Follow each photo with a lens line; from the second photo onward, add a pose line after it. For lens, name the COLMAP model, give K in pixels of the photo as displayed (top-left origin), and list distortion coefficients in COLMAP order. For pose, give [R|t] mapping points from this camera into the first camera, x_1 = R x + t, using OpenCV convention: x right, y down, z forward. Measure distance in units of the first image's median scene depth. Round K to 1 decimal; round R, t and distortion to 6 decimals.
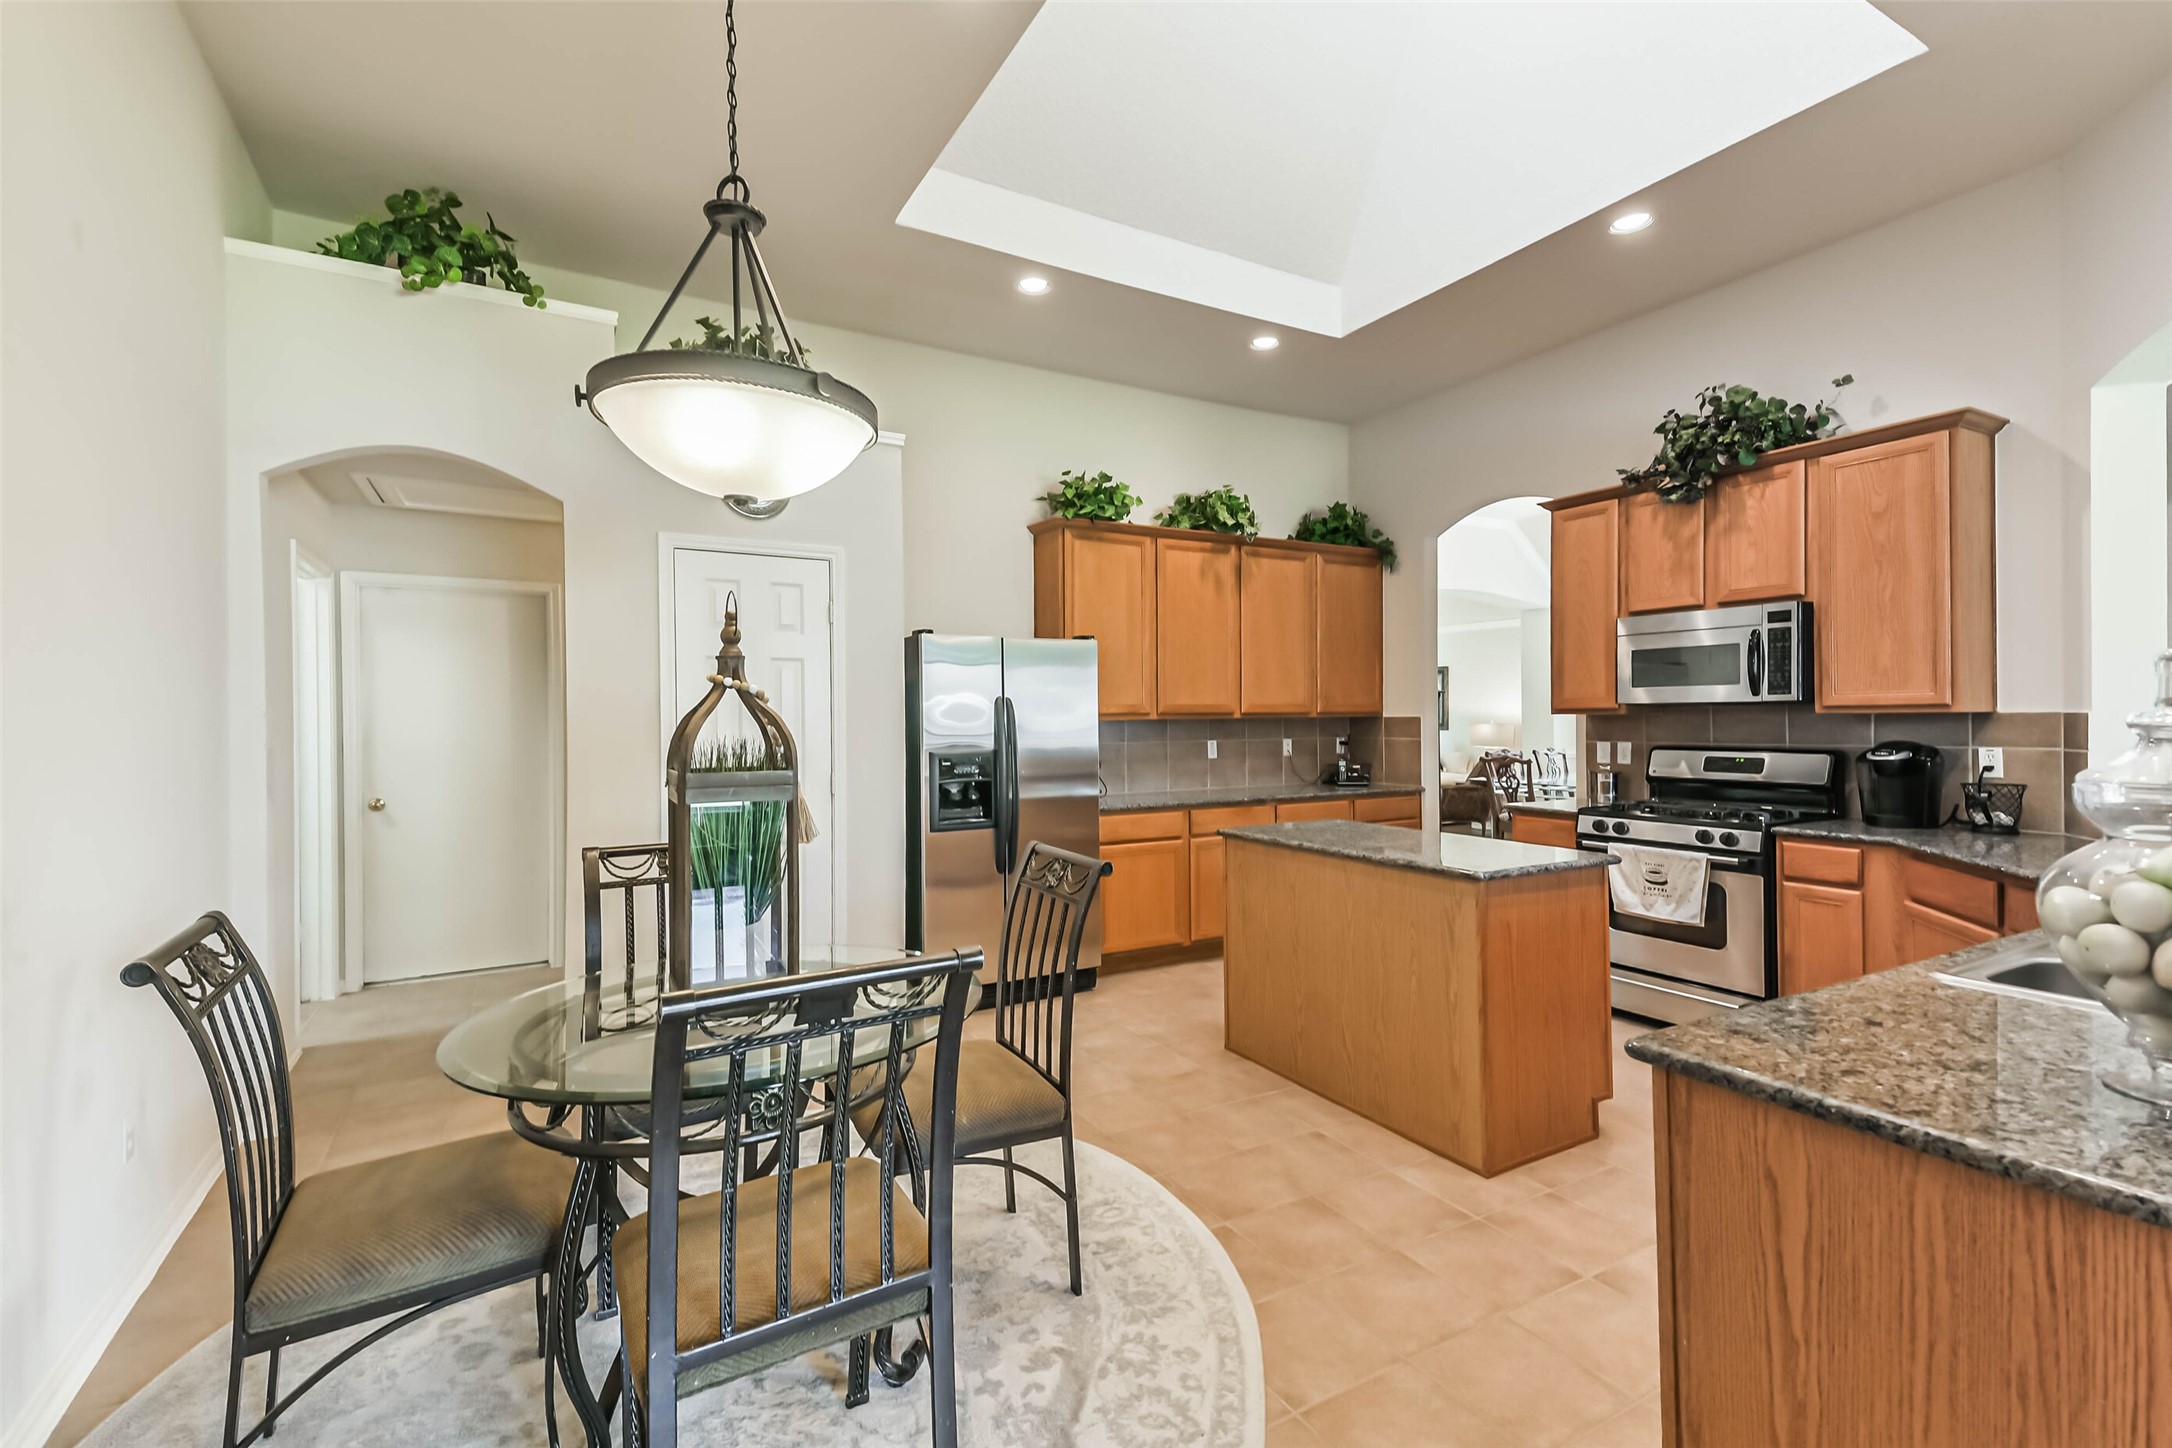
lens RADIAL K [[935.3, 0, 1081.4], [0, 935.3, 720.9], [0, 0, 1]] dist [0.062067, -0.024851]
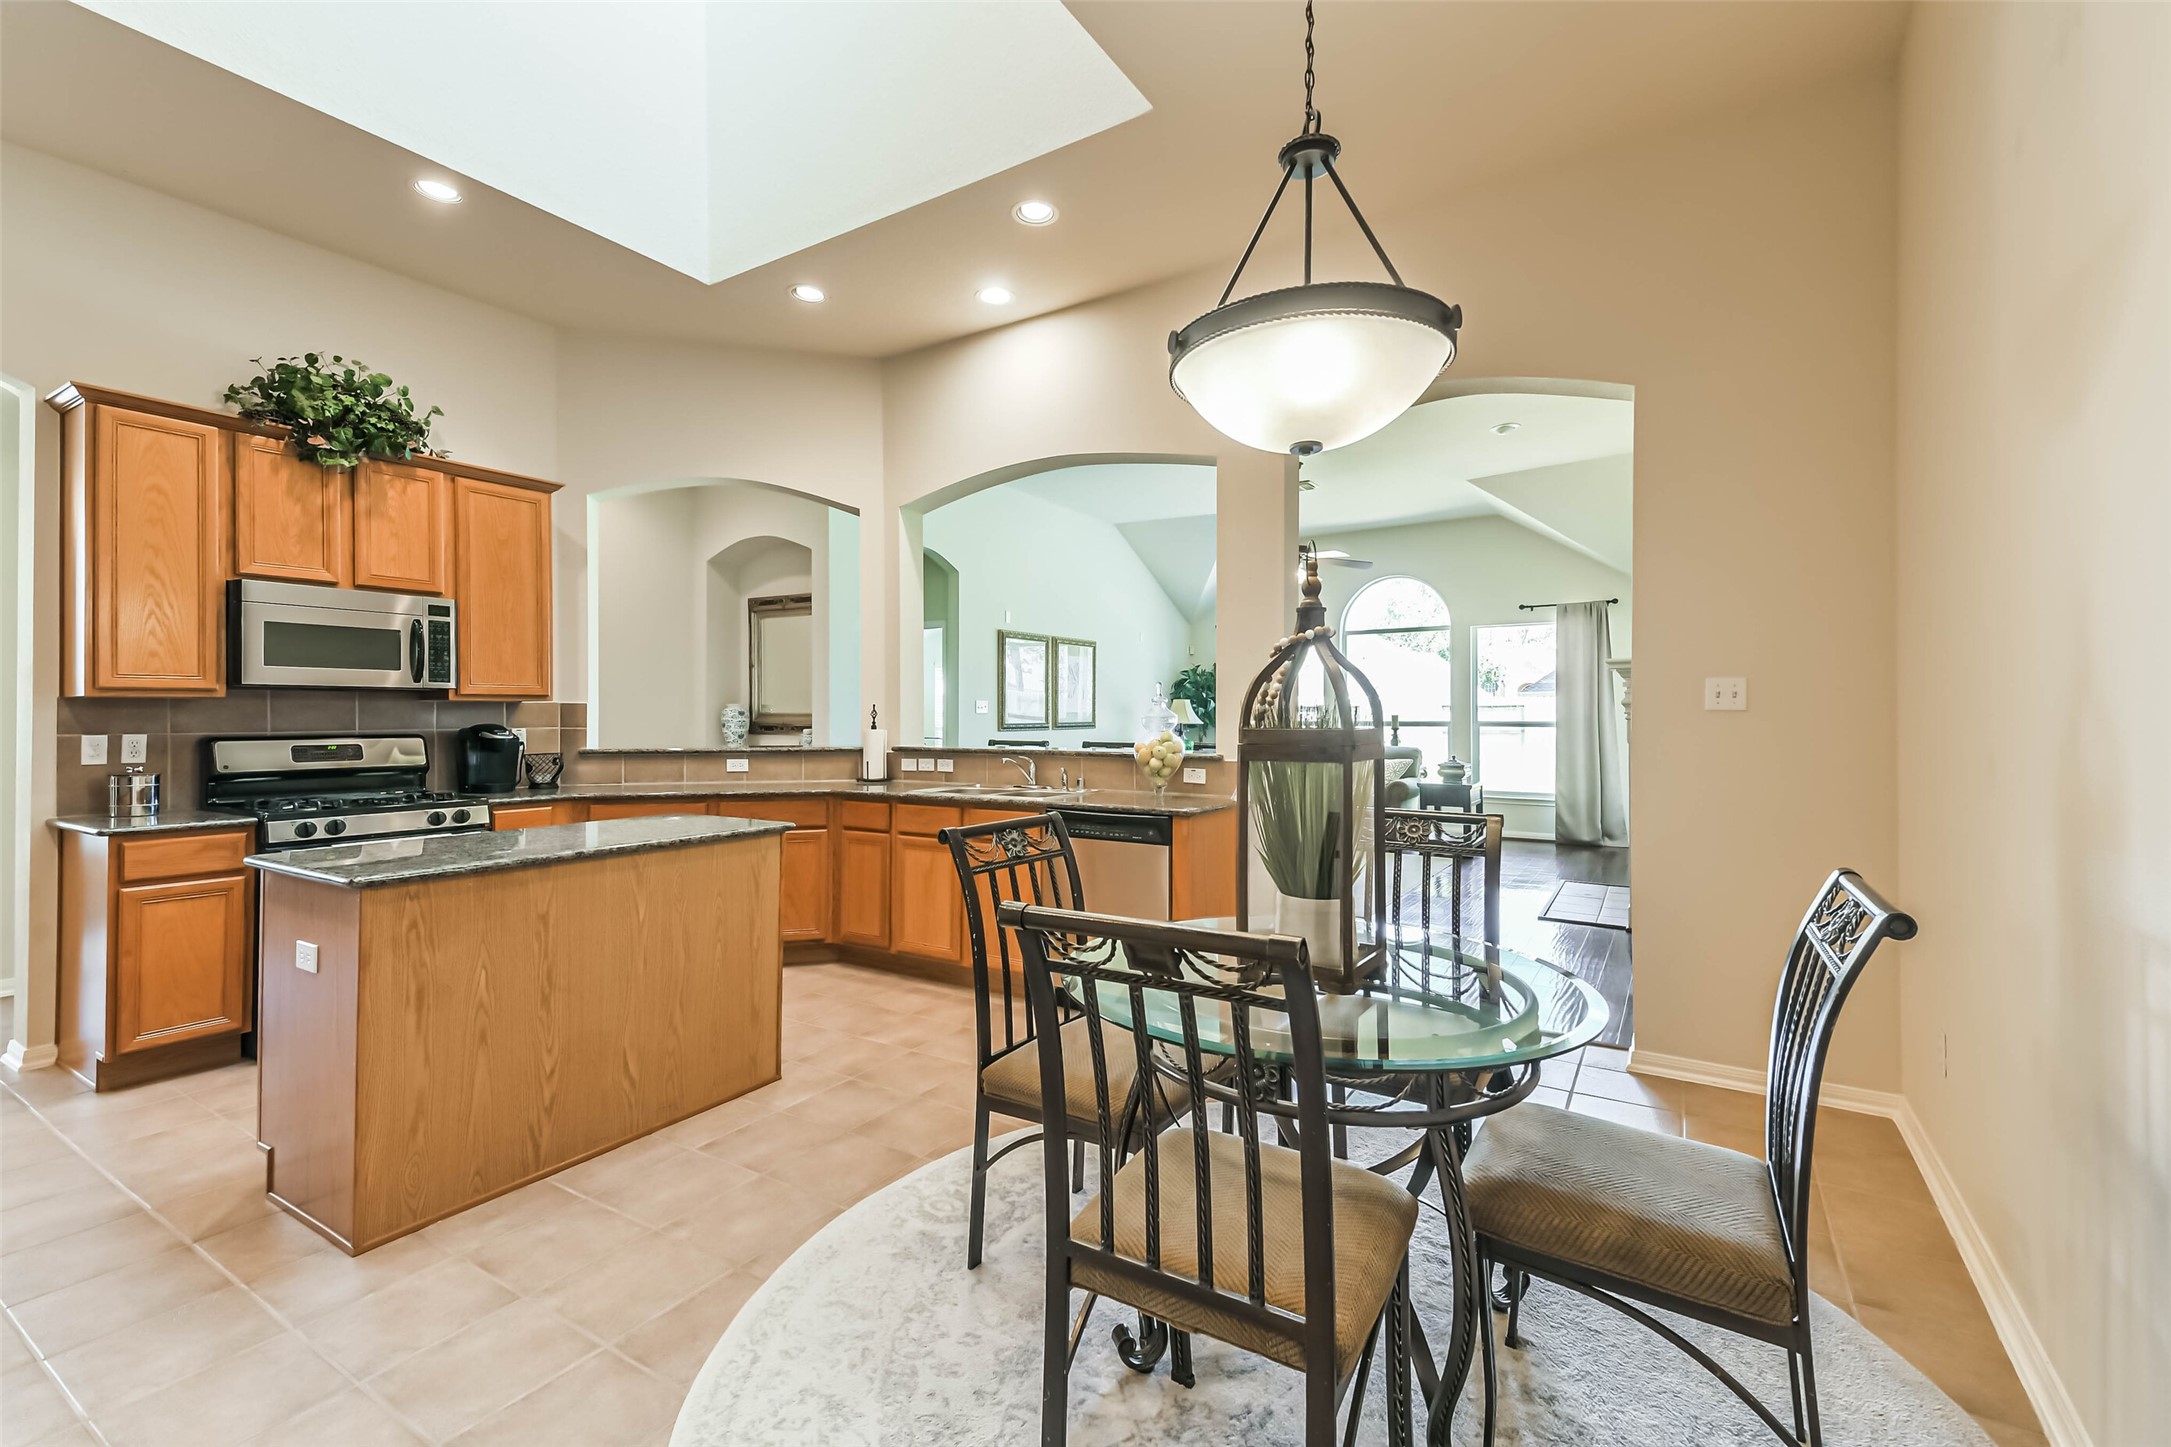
lens RADIAL K [[934.9, 0, 1089.4], [0, 934.9, 709.2], [0, 0, 1]] dist [0.062067, -0.024851]
pose [[-0.480088, 0.015139, 0.877090, -0.536549], [0.008955, 0.999884, -0.012357, 0.021239], [-0.877175, 0.001922, -0.480167, 0.810723]]
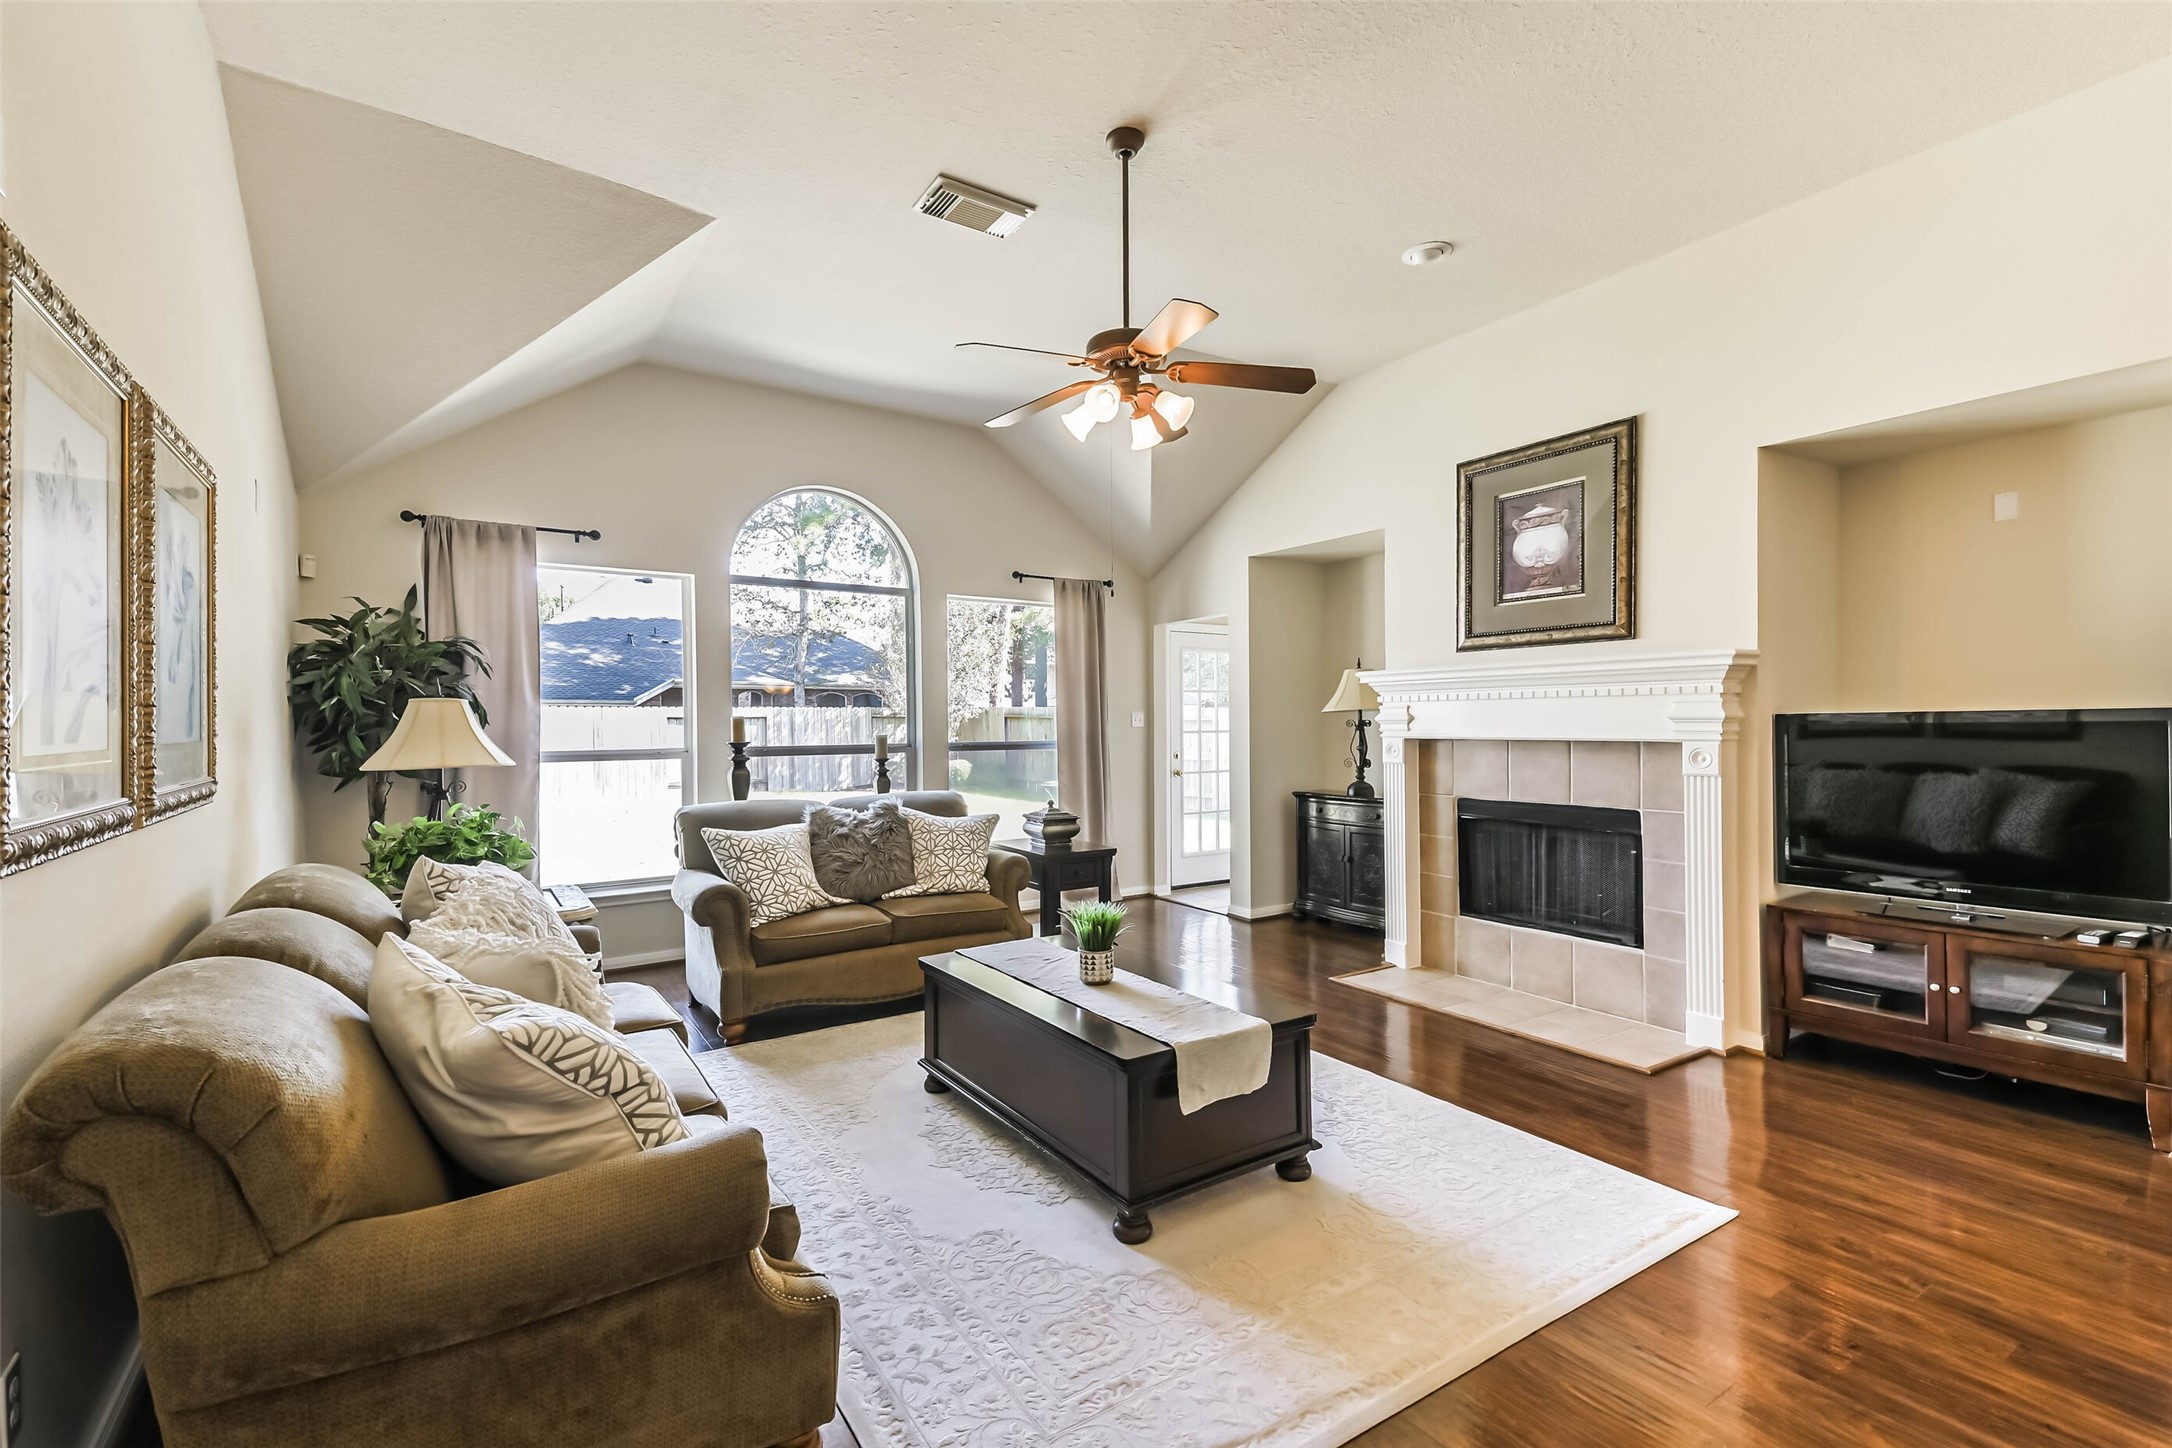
lens RADIAL K [[935.3, 0, 1091.4], [0, 935.3, 732.1], [0, 0, 1]] dist [0.062067, -0.024851]
pose [[-0.996156, 0.017135, -0.085900, 0.954646], [0.016061, 0.999784, 0.013175, -0.002625], [0.086107, 0.011744, -0.996217, 0.358130]]
